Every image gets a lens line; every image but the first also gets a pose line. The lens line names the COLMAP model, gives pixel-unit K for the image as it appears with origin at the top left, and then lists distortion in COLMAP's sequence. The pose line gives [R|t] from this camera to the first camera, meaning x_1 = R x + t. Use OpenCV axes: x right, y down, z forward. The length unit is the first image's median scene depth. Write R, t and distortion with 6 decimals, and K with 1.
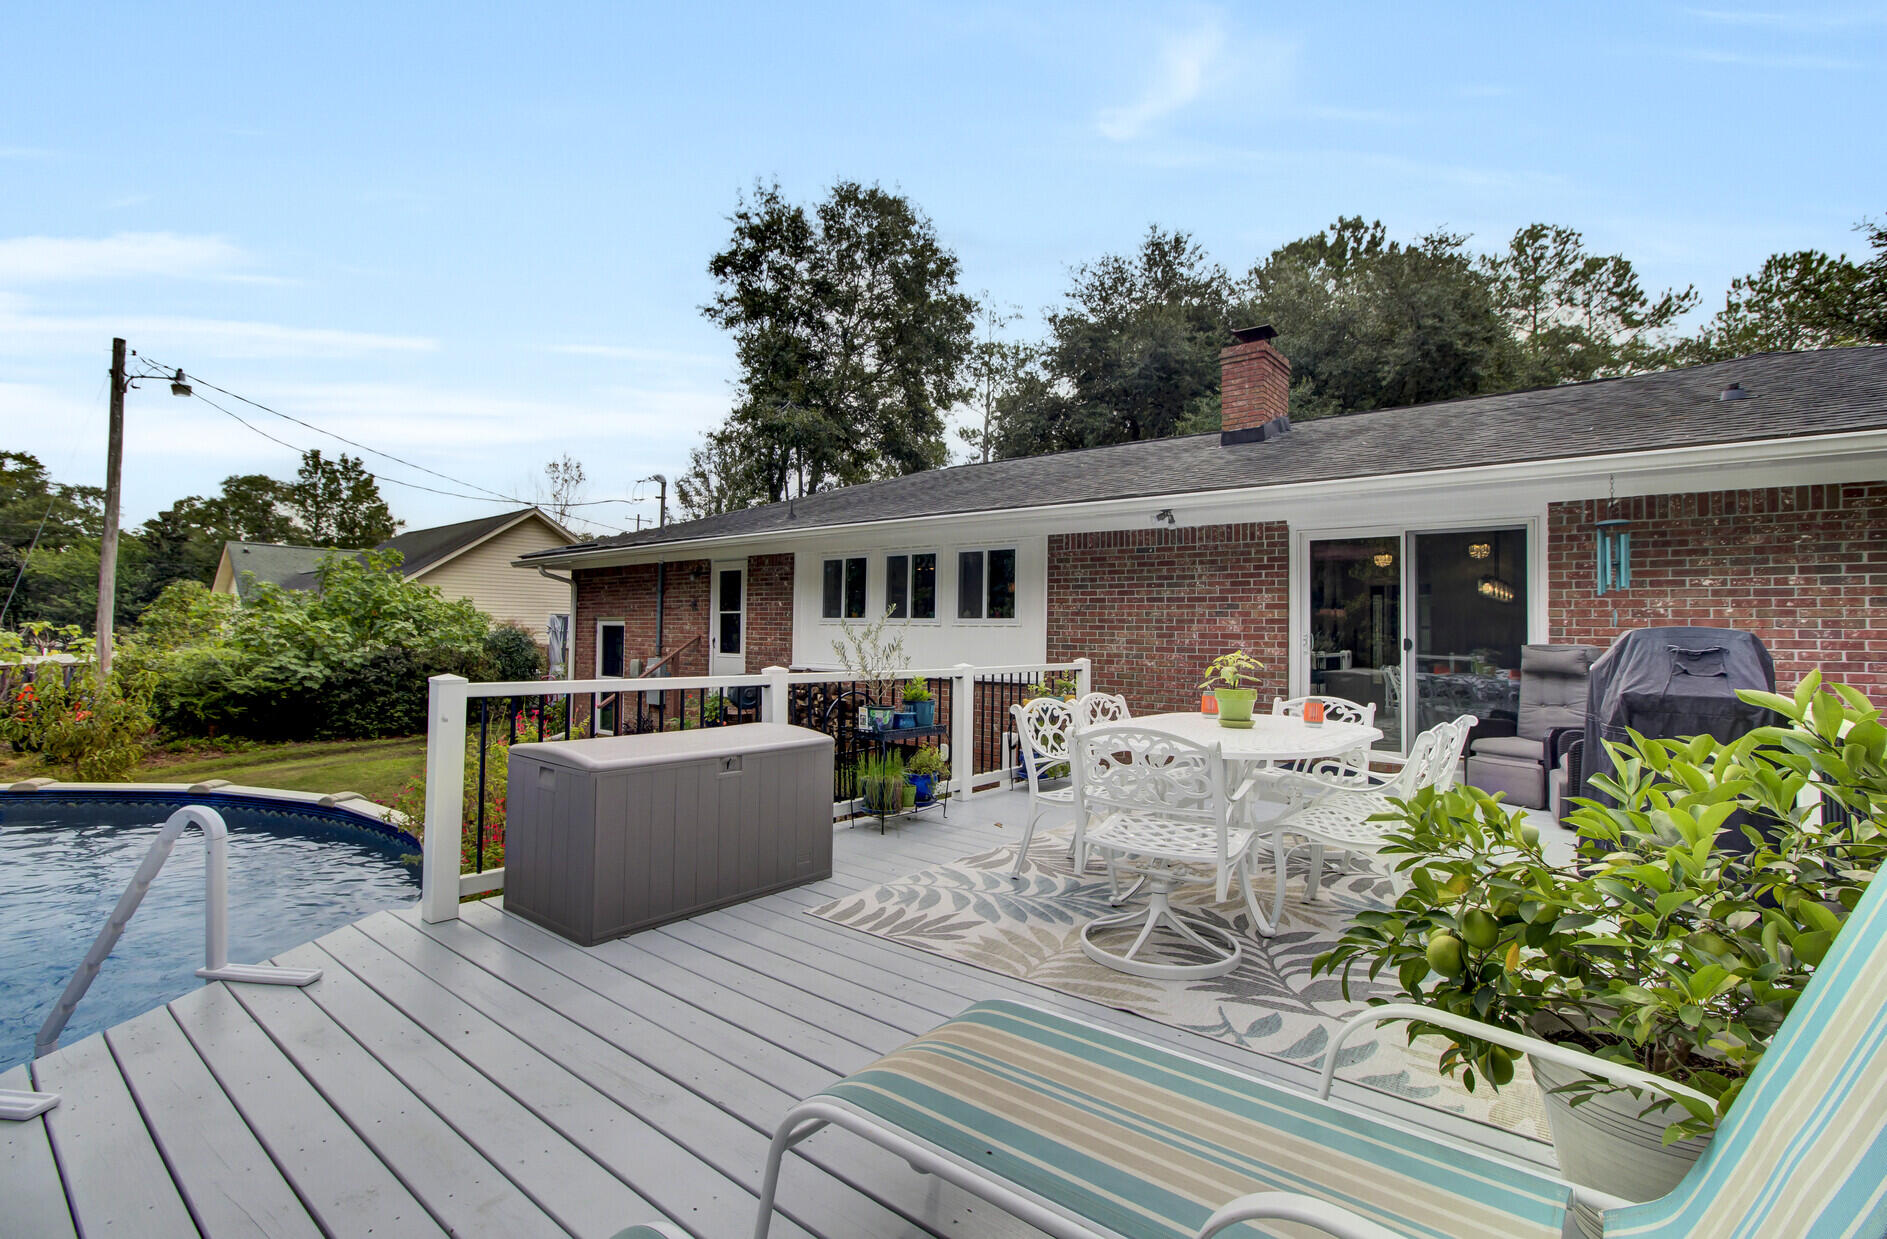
lens RADIAL K [[843.5, 0, 945.4], [0, 843.5, 611.0], [0, 0, 1]] dist [0.000518, 0.000192]
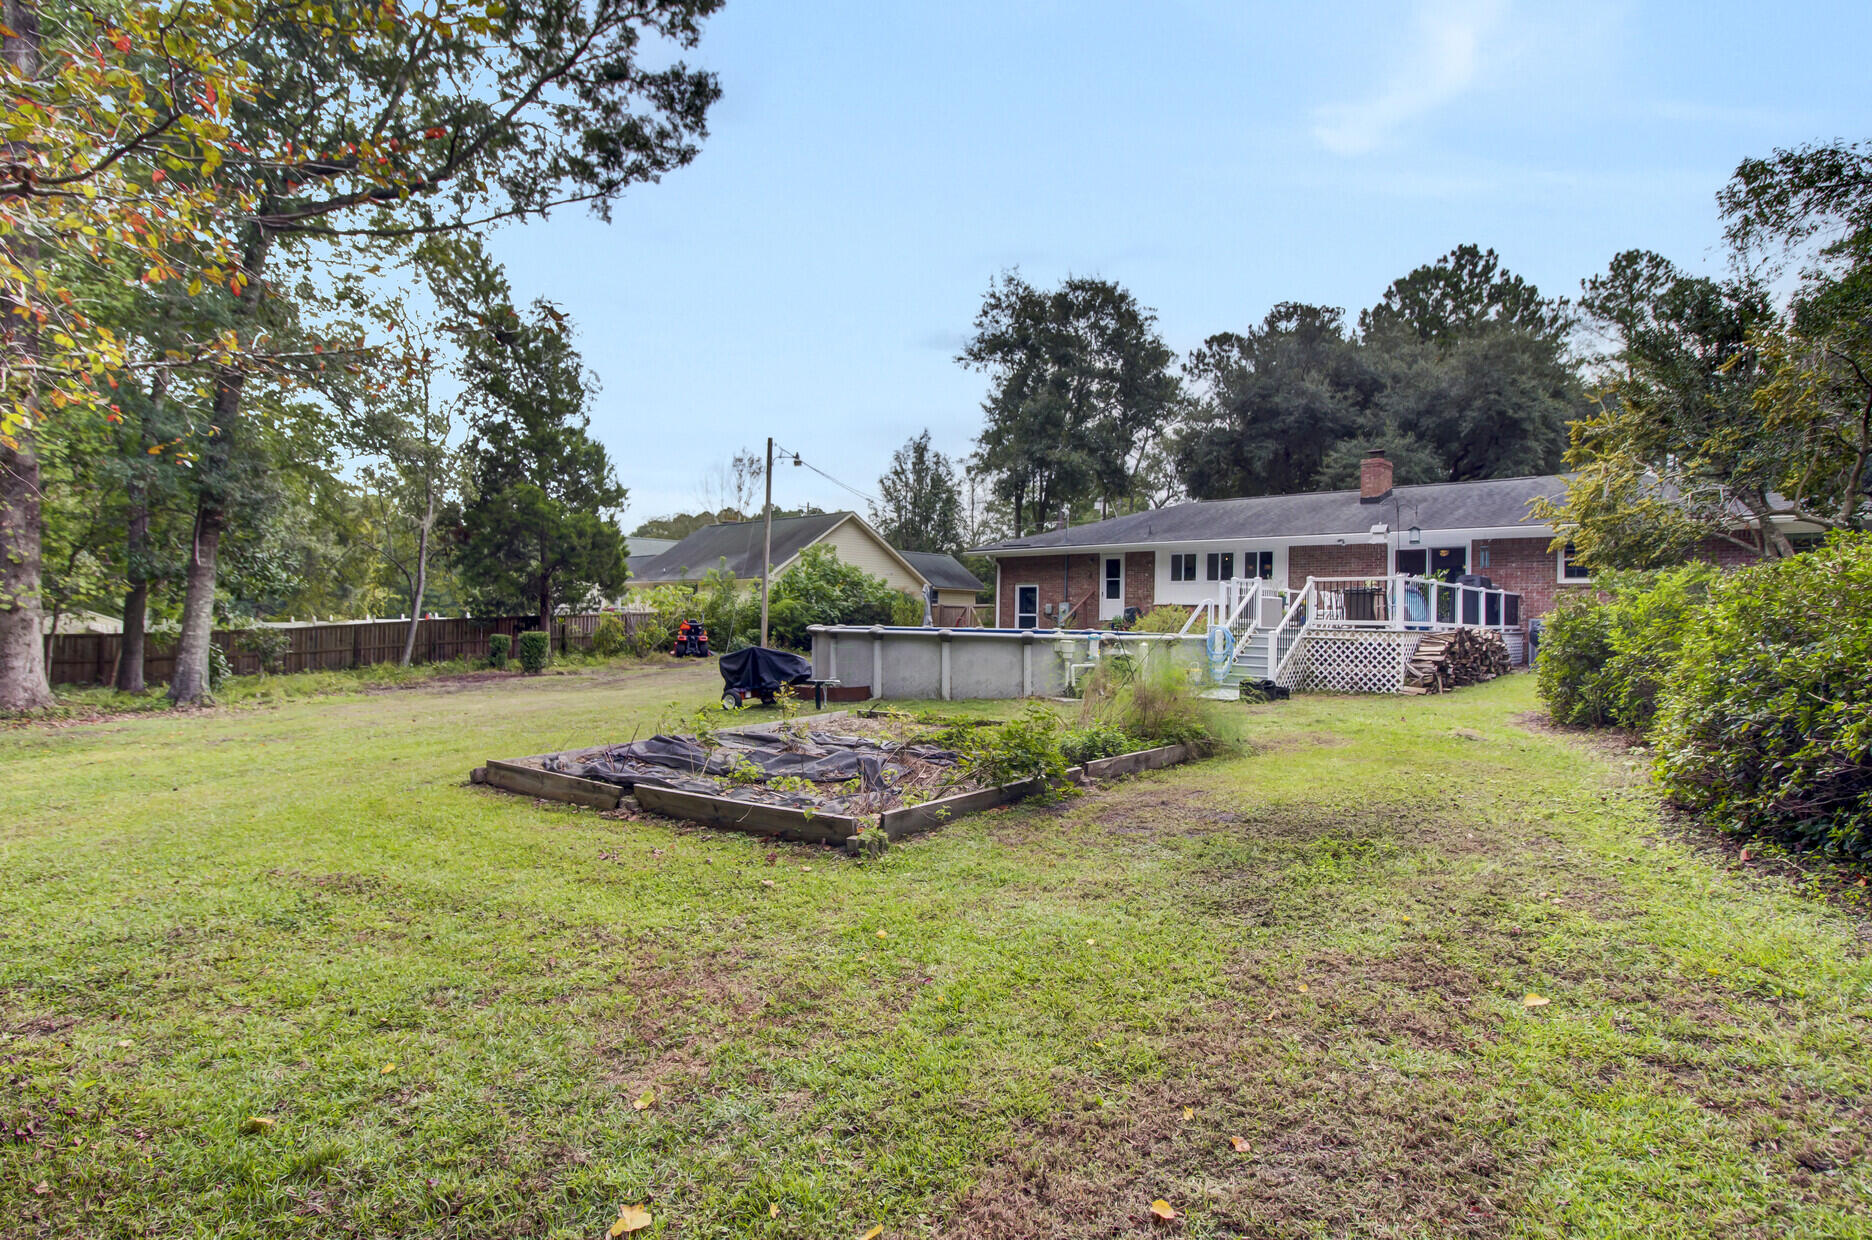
lens RADIAL K [[998.5, 0, 926.2], [0, 998.5, 634.1], [0, 0, 1]] dist [-0.002551, -0.002264]
pose [[0.997155, 0.001347, -0.075366, -0.519980], [0.001607, 0.999233, 0.039119, 0.038780], [0.075361, -0.039129, 0.996388, -1.457892]]
